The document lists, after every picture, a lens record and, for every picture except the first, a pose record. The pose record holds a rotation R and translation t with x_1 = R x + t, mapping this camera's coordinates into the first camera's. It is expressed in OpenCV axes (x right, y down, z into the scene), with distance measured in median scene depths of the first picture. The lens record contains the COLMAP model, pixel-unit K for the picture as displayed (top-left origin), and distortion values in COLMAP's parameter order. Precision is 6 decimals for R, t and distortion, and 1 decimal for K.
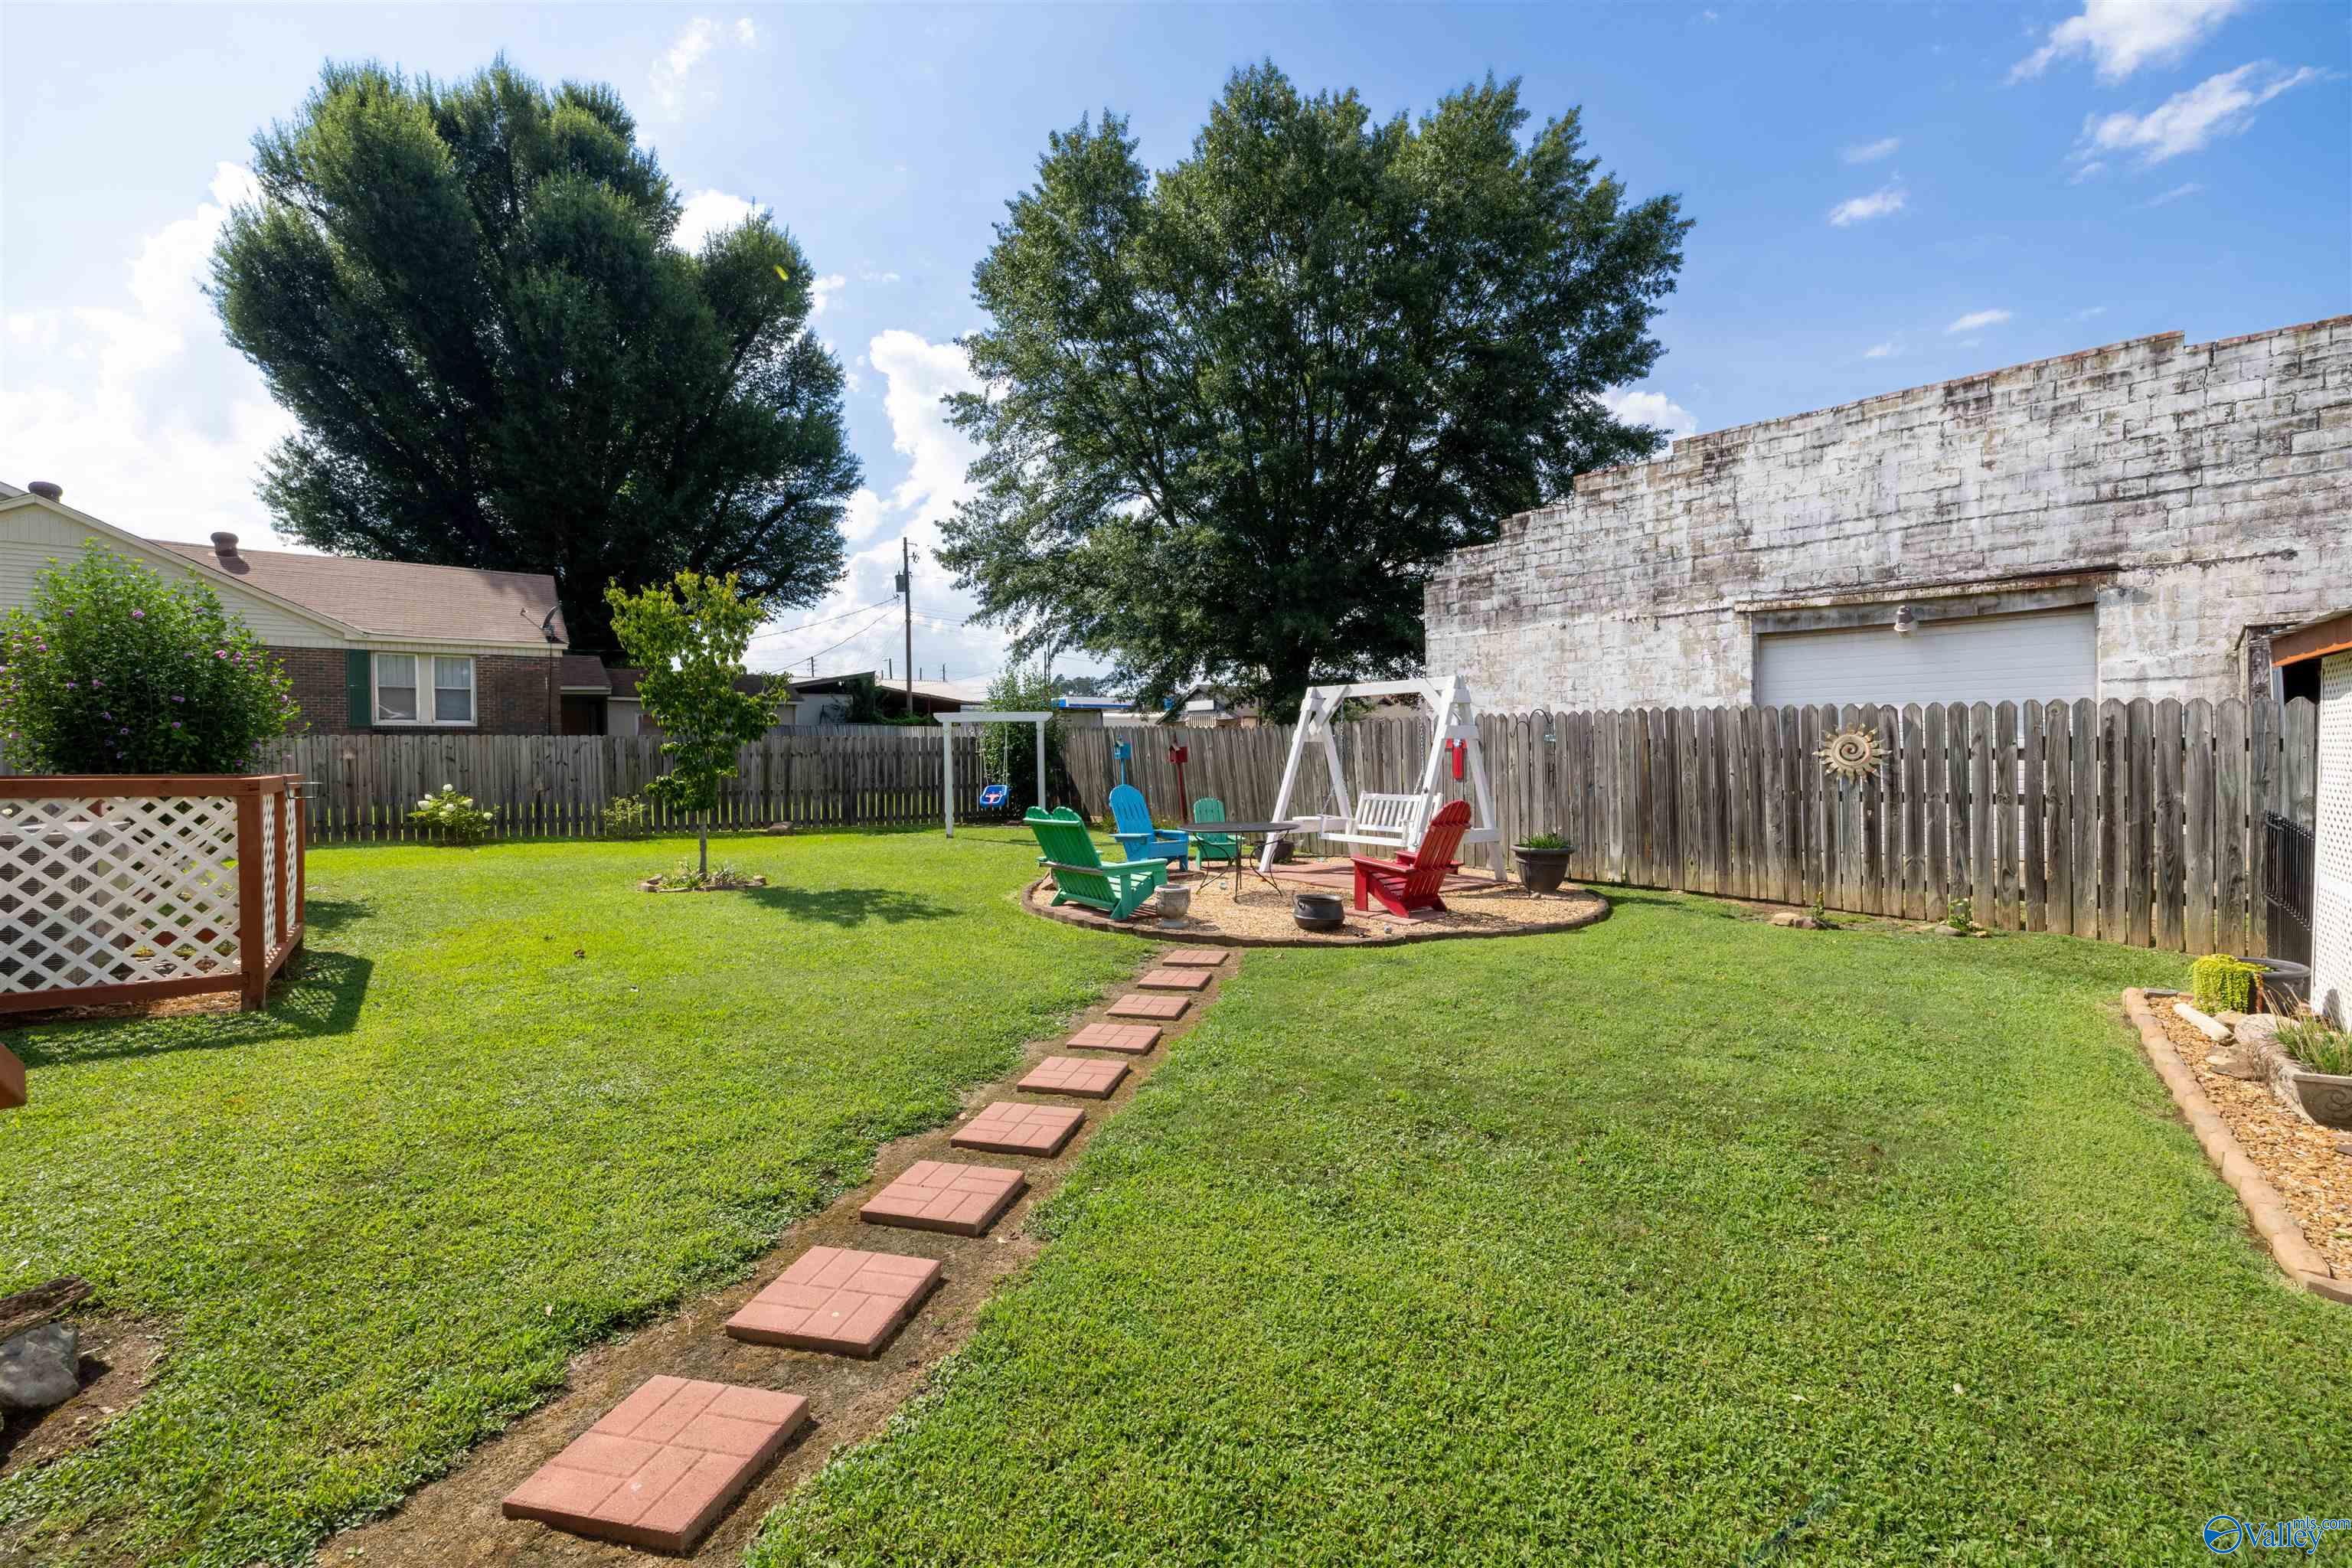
lens RADIAL K [[1005.5, 0, 1174.1], [0, 1005.5, 766.9], [0, 0, 1]] dist [0.006210, 0.000280]
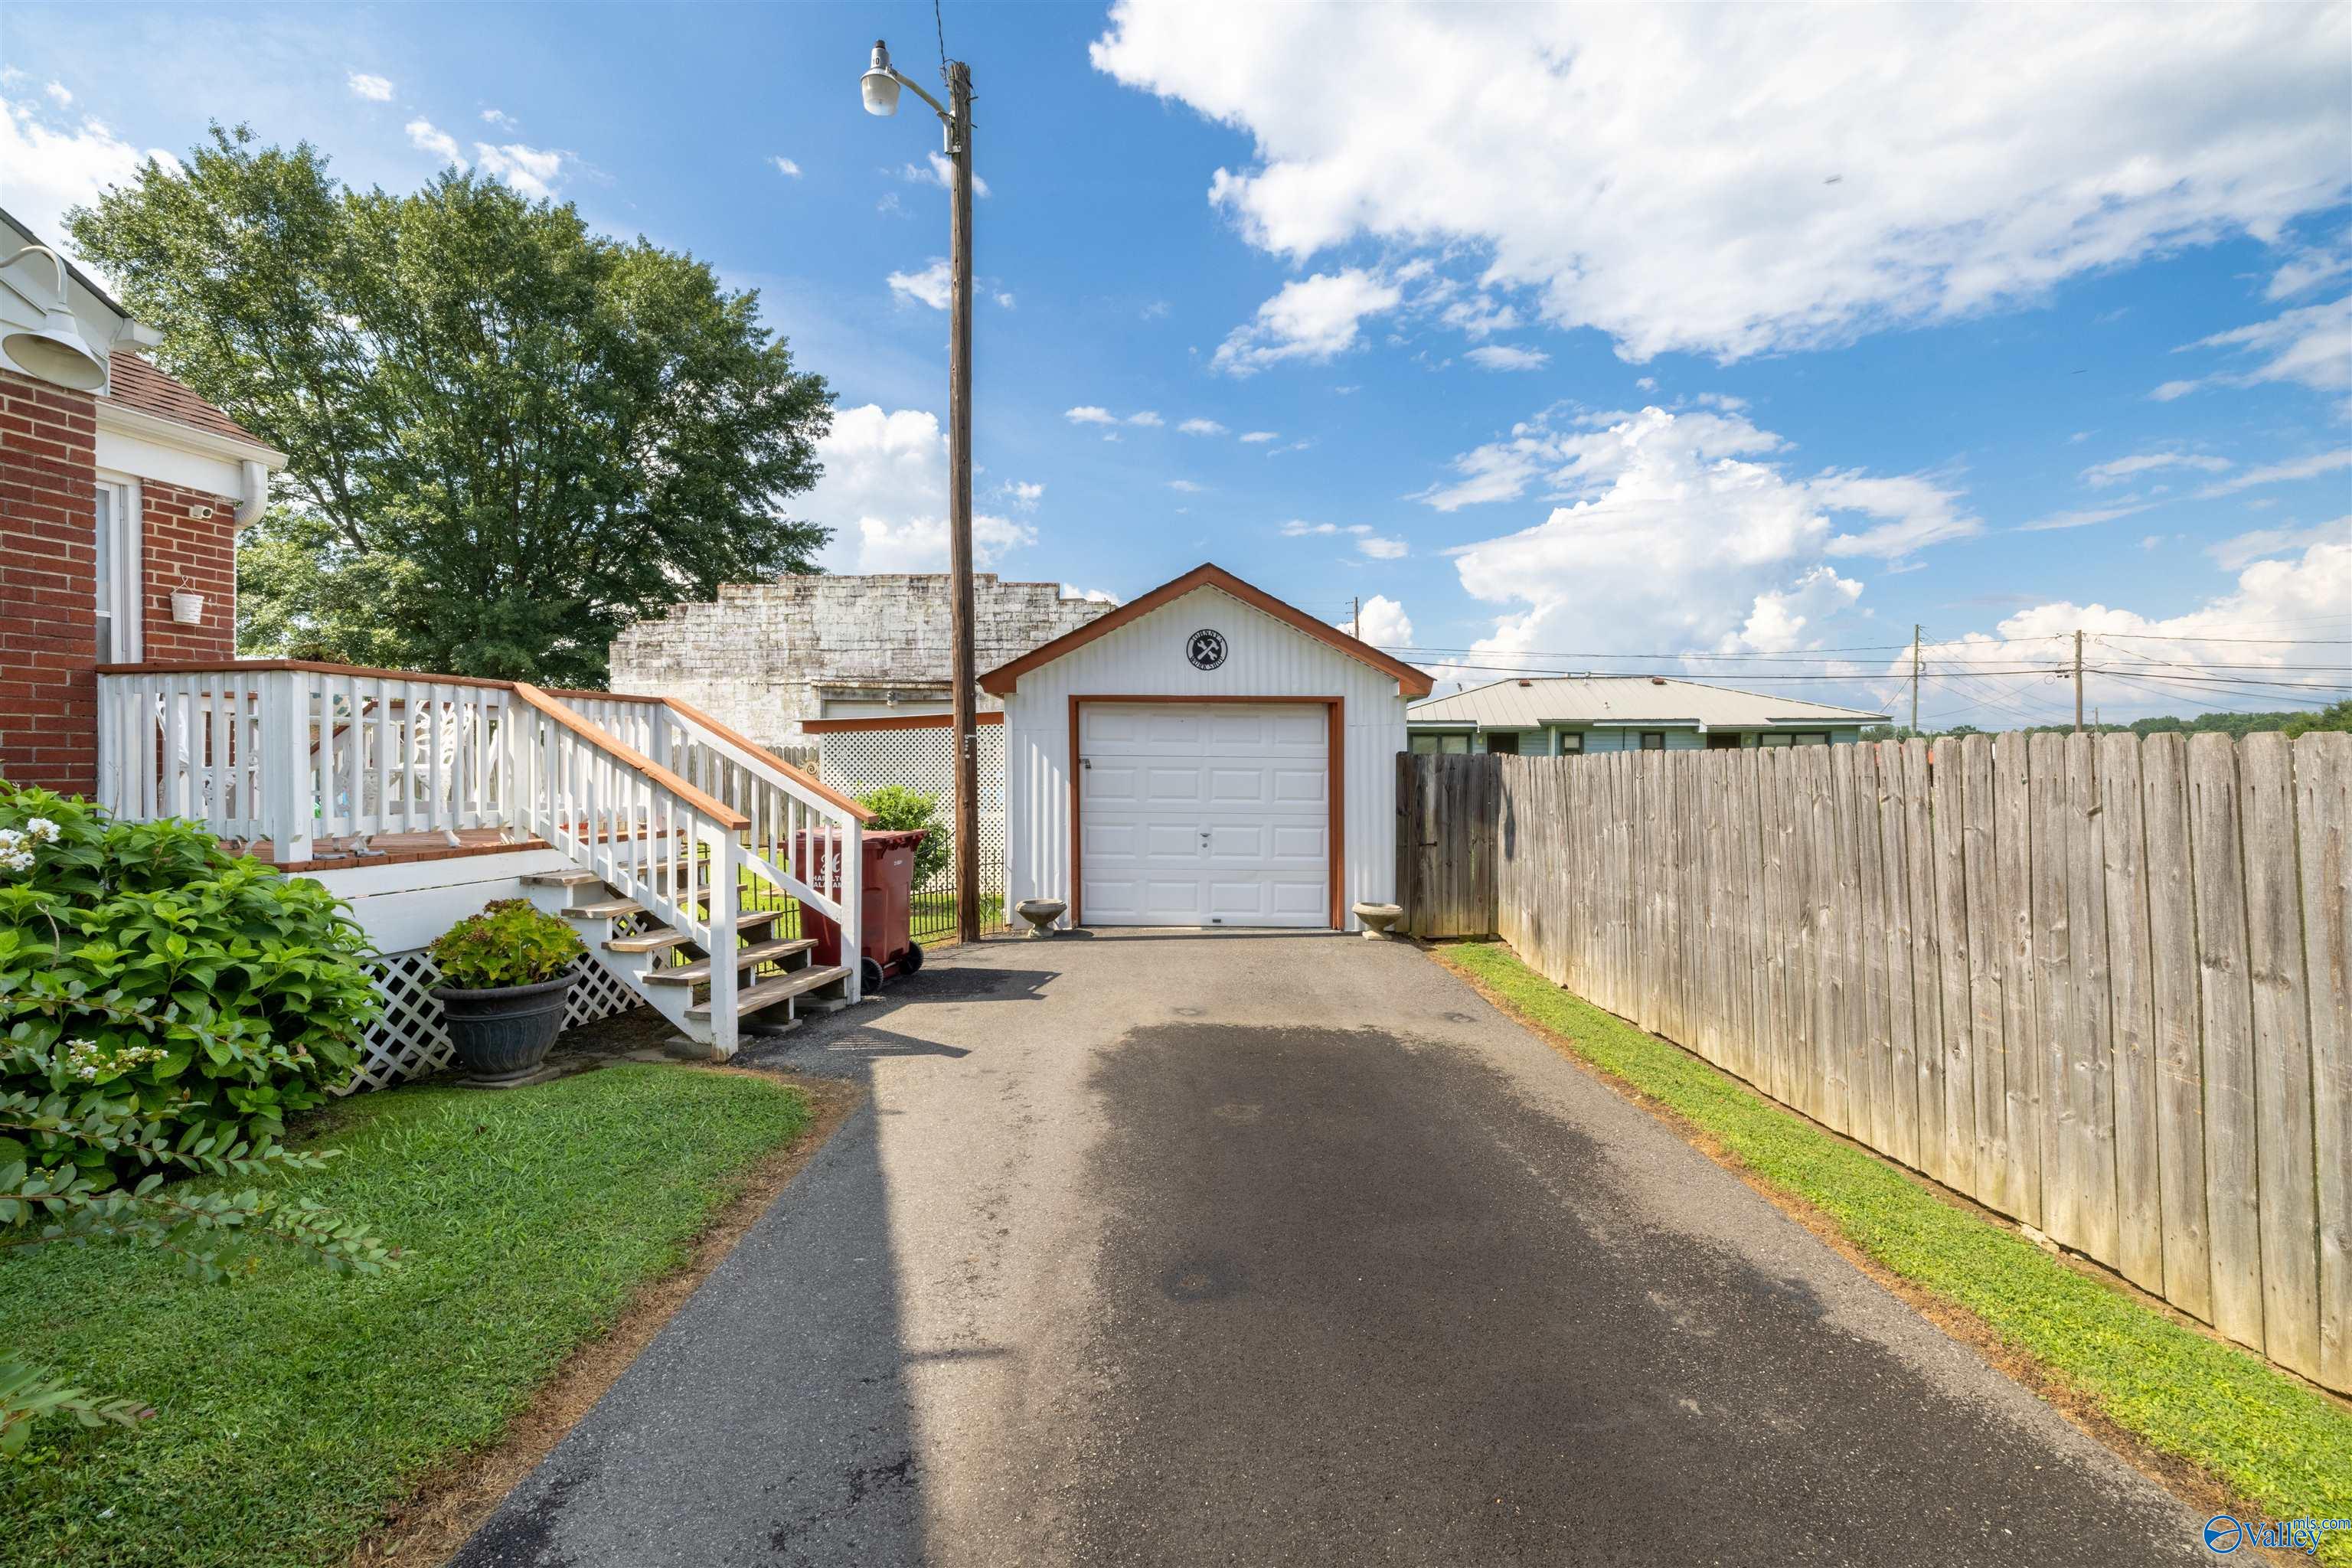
lens RADIAL K [[1005.5, 0, 1174.1], [0, 1005.5, 766.9], [0, 0, 1]] dist [0.006210, 0.000280]
pose [[0.760802, 0.017342, 0.648752, -0.053767], [-0.006632, 0.999798, -0.018948, 0.006413], [-0.648950, 0.010114, 0.760764, -0.561080]]
